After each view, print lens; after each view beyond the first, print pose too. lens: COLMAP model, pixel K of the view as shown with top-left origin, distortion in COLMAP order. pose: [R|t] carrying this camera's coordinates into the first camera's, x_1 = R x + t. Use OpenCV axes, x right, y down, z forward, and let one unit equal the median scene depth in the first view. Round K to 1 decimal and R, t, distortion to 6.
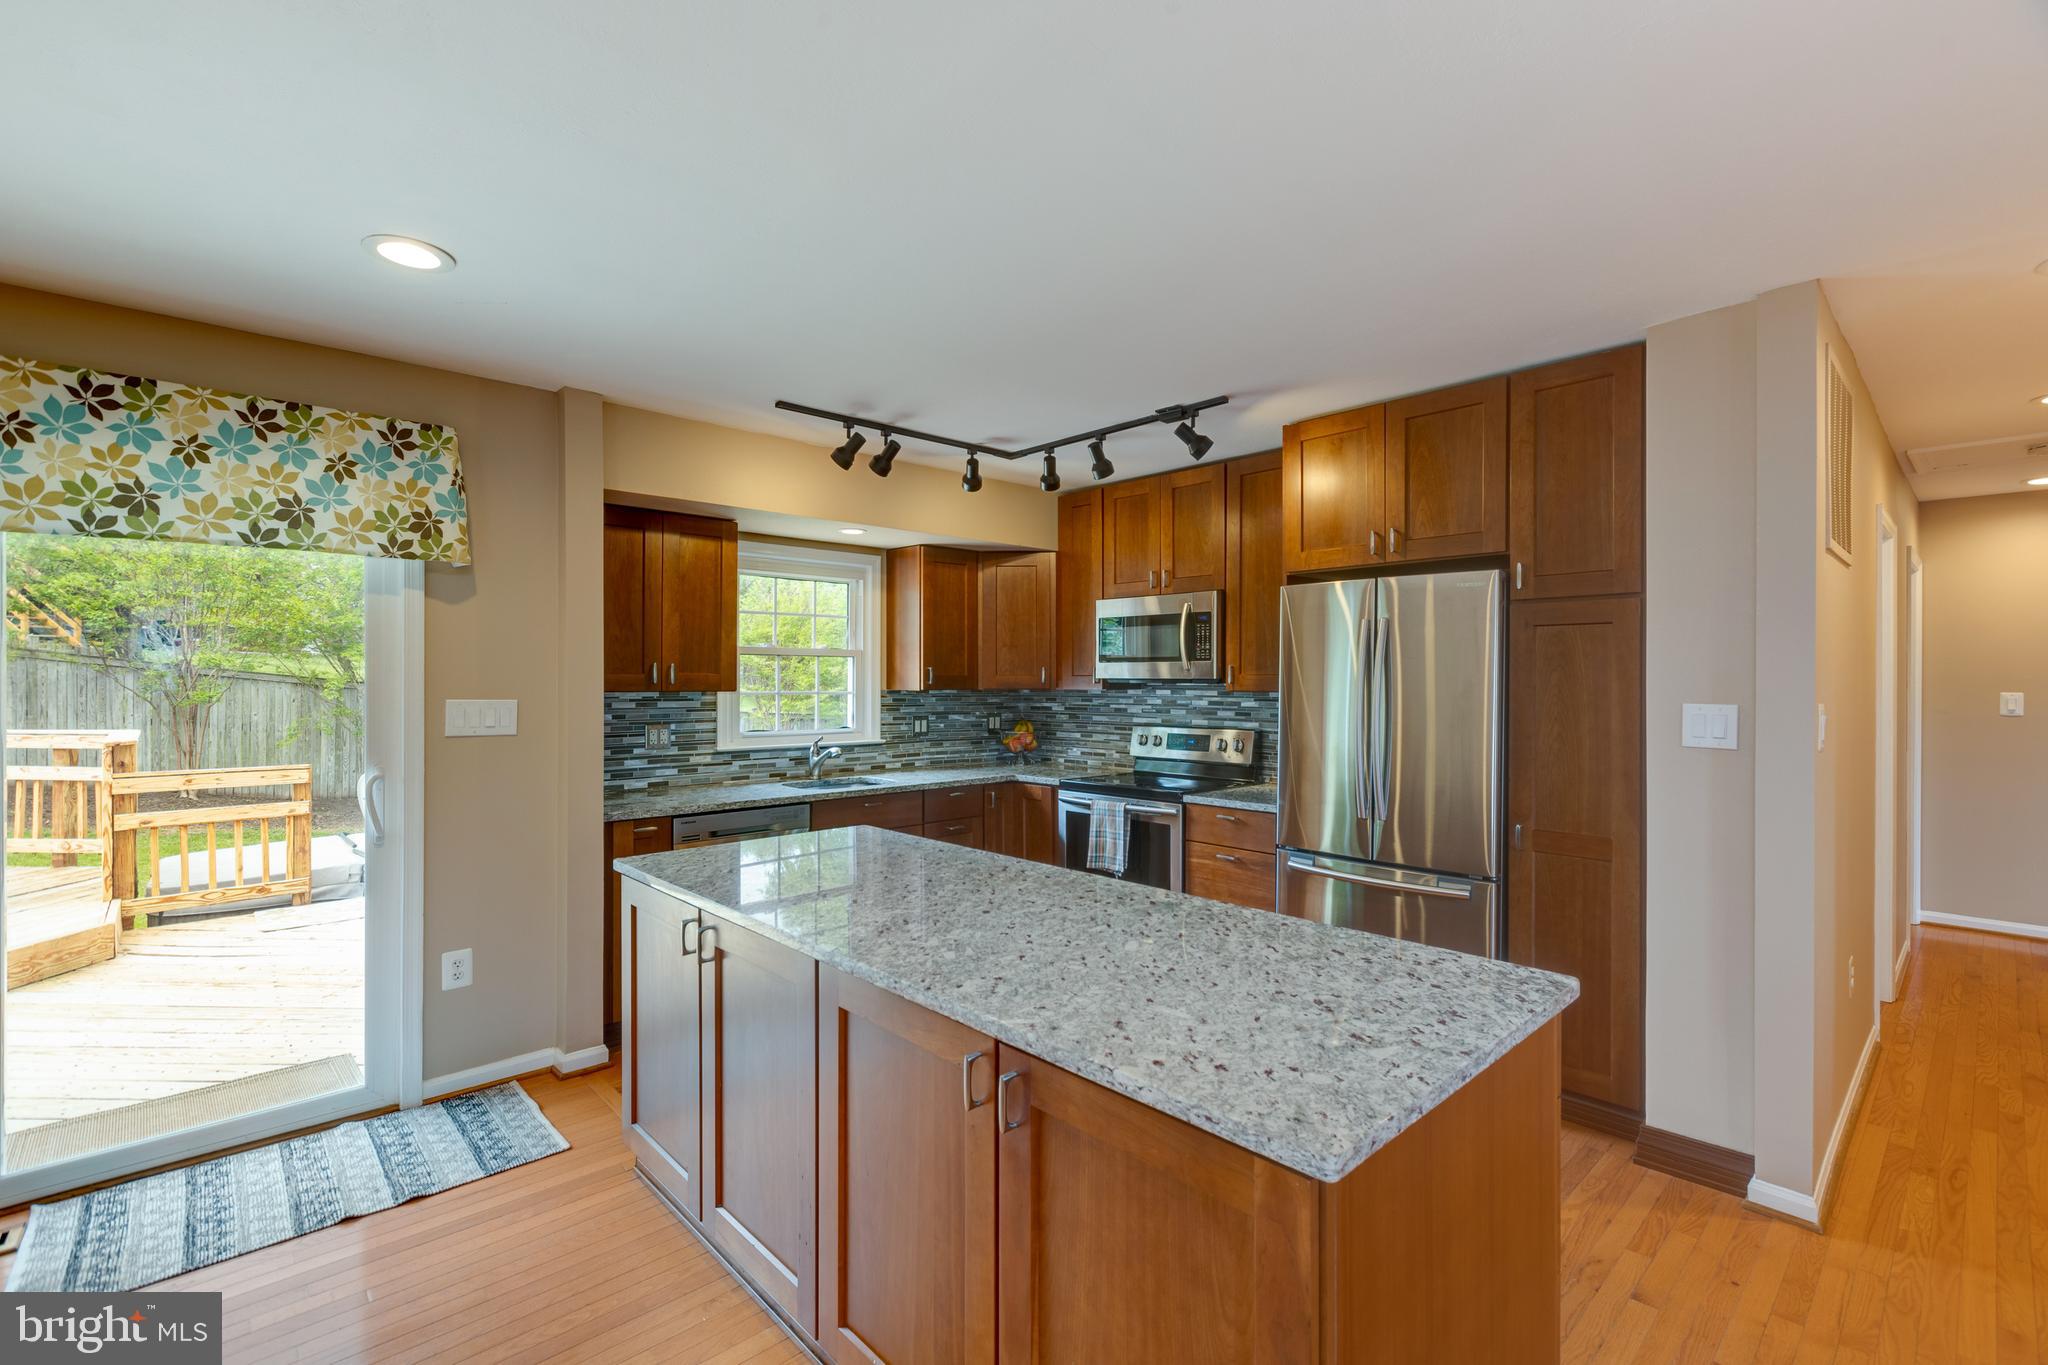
lens RADIAL K [[911.4, 0, 1026.5], [0, 911.4, 678.9], [0, 0, 1]] dist [0.004013, -0.001256]
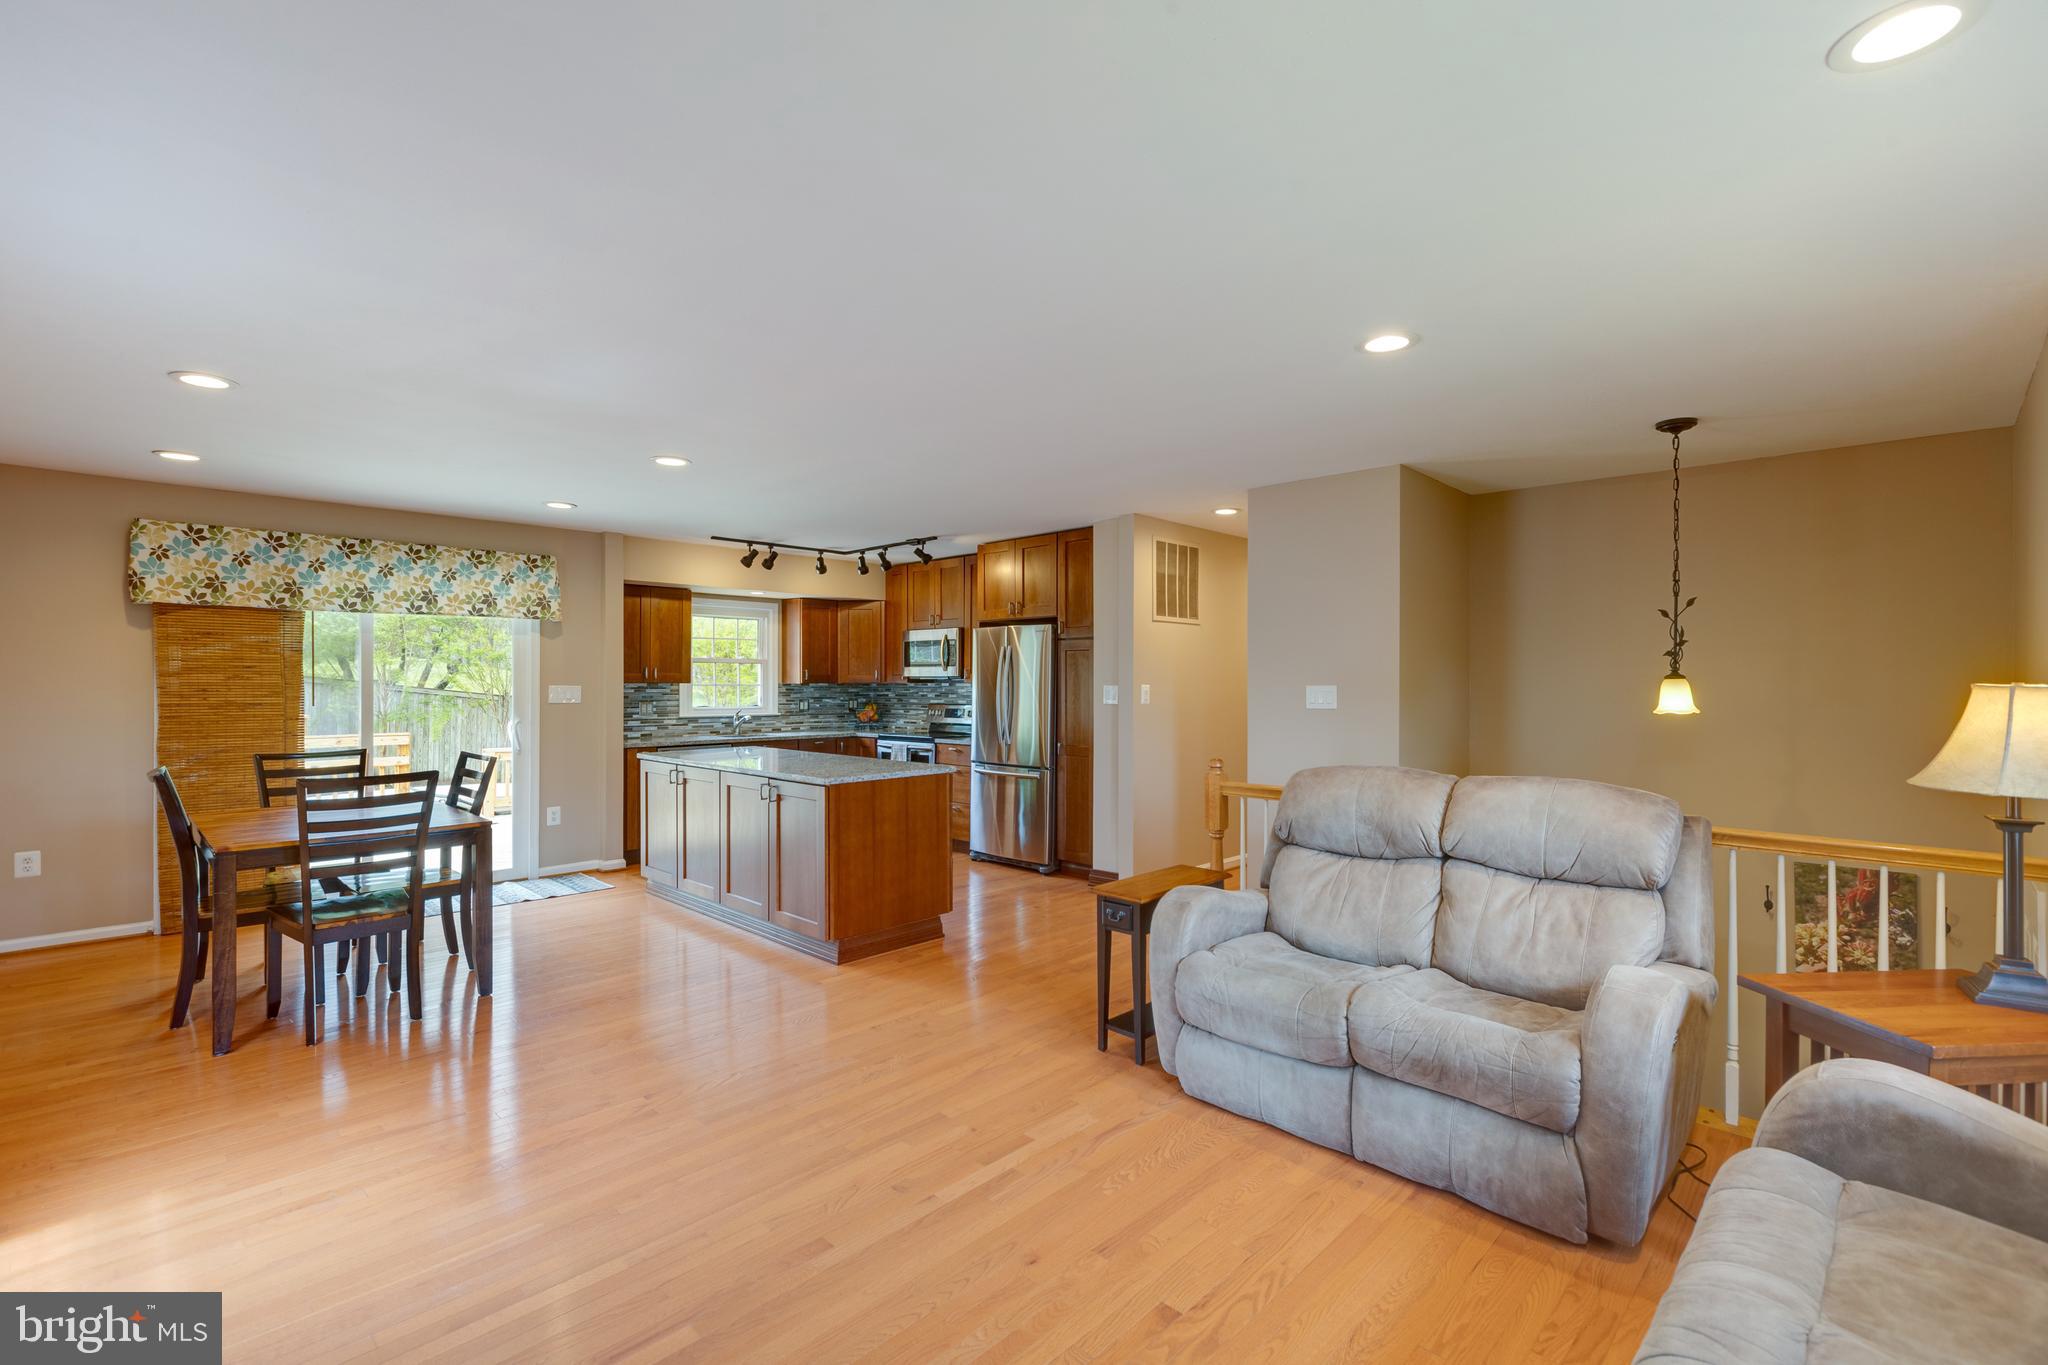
lens RADIAL K [[911.4, 0, 1026.5], [0, 911.4, 678.9], [0, 0, 1]] dist [0.004013, -0.001256]
pose [[0.998891, -0.000634, 0.047083, 0.259823], [0.000776, 0.999995, -0.002984, 0.011140], [-0.047081, 0.003018, 0.998887, -0.830472]]
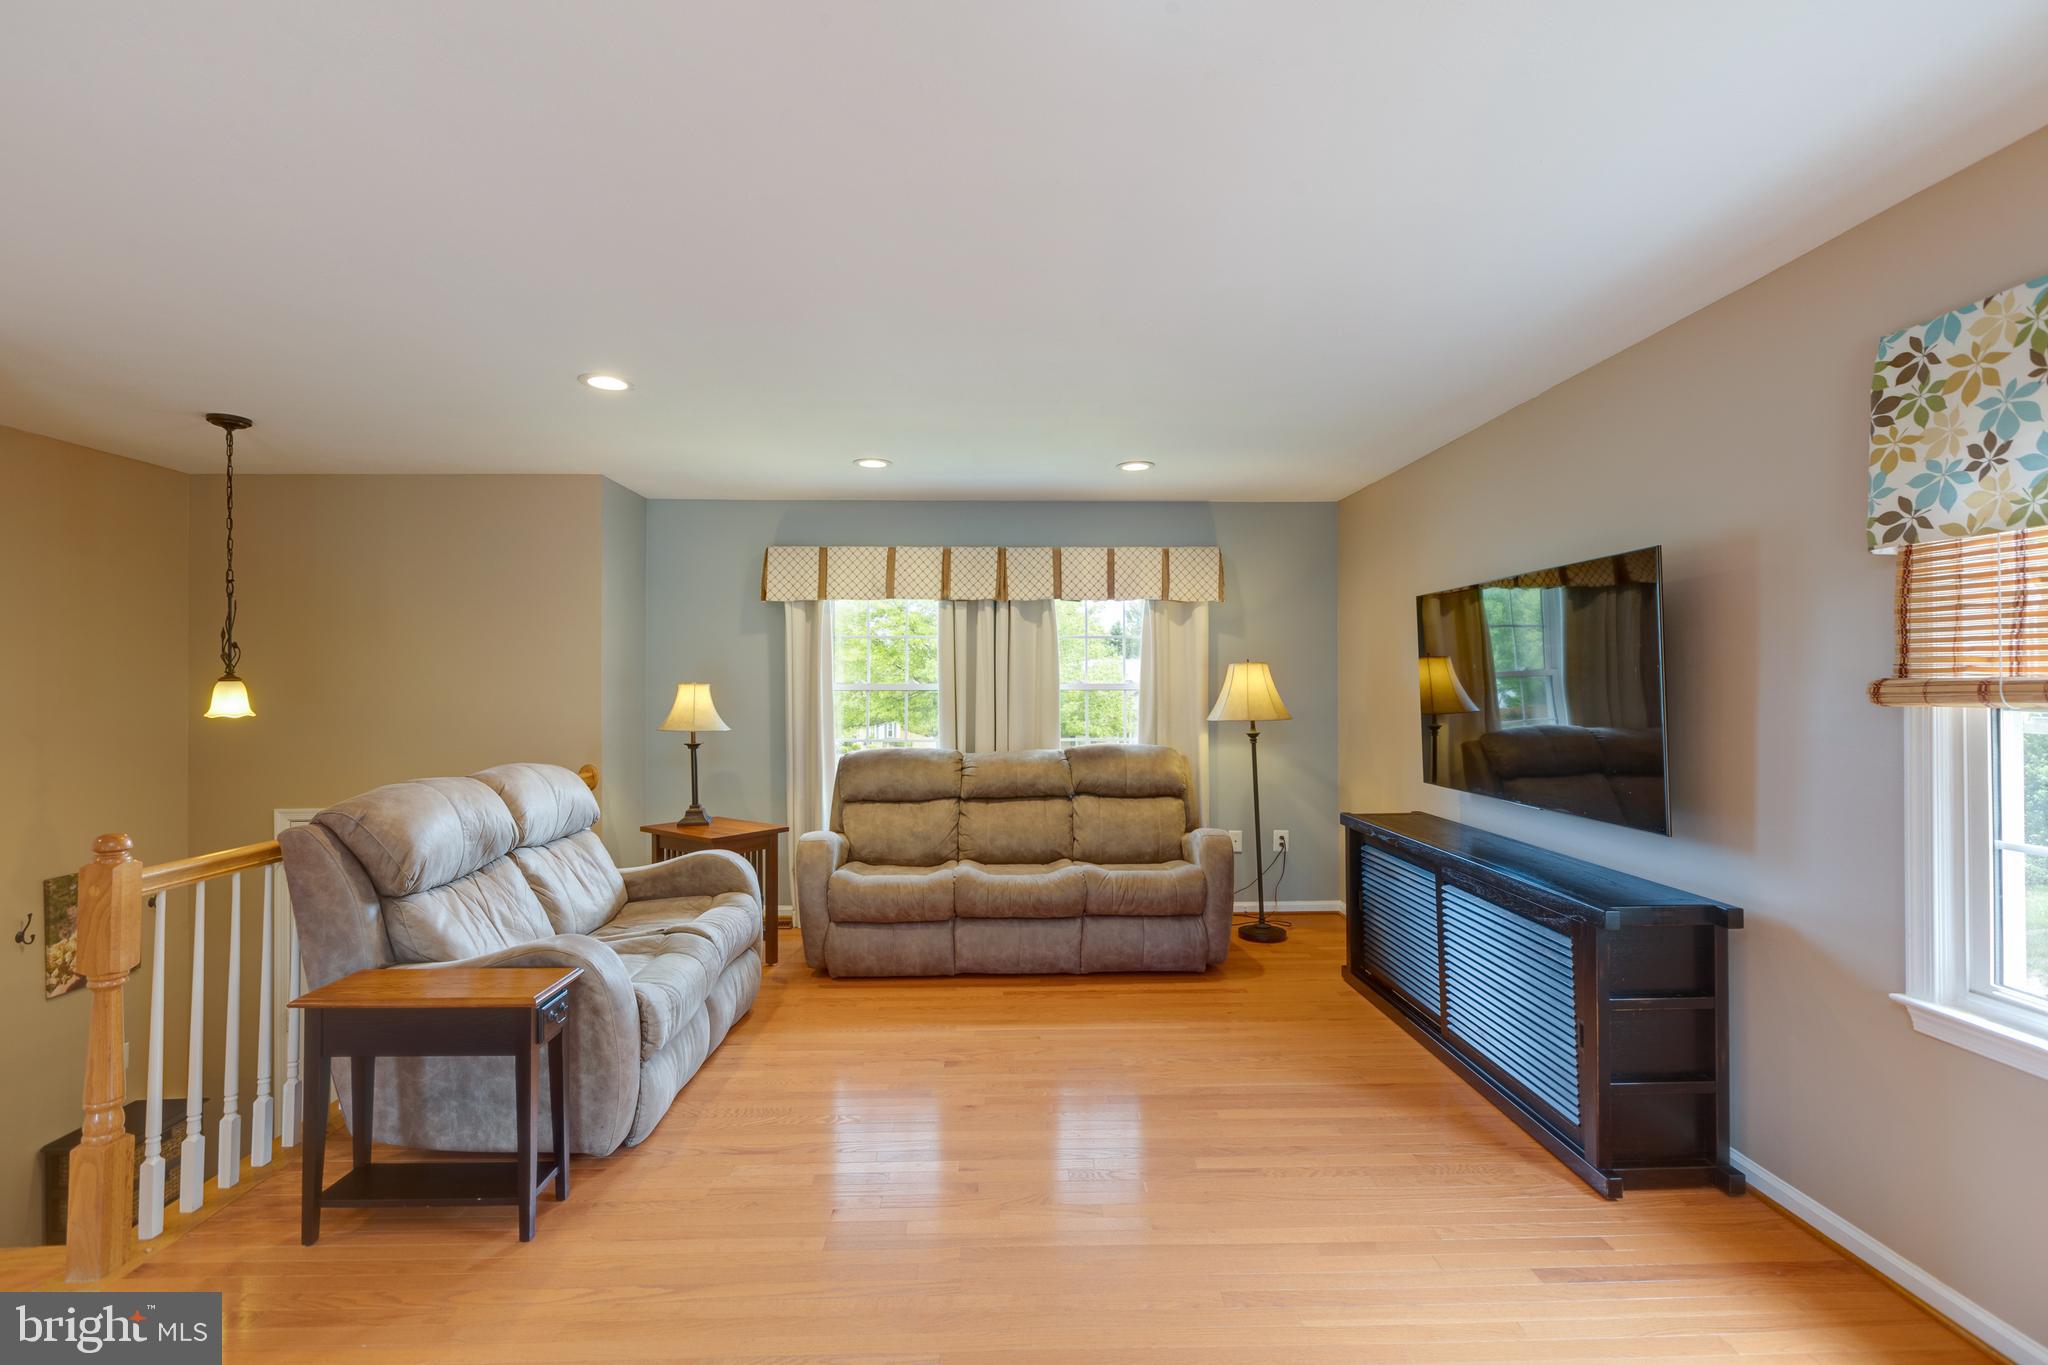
lens RADIAL K [[911.4, 0, 1026.5], [0, 911.4, 678.9], [0, 0, 1]] dist [0.004013, -0.001256]
pose [[-0.750718, 0.001474, 0.660621, -0.217289], [0.002581, 0.999996, 0.000701, 0.008108], [-0.660618, 0.002231, -0.750719, 0.195989]]
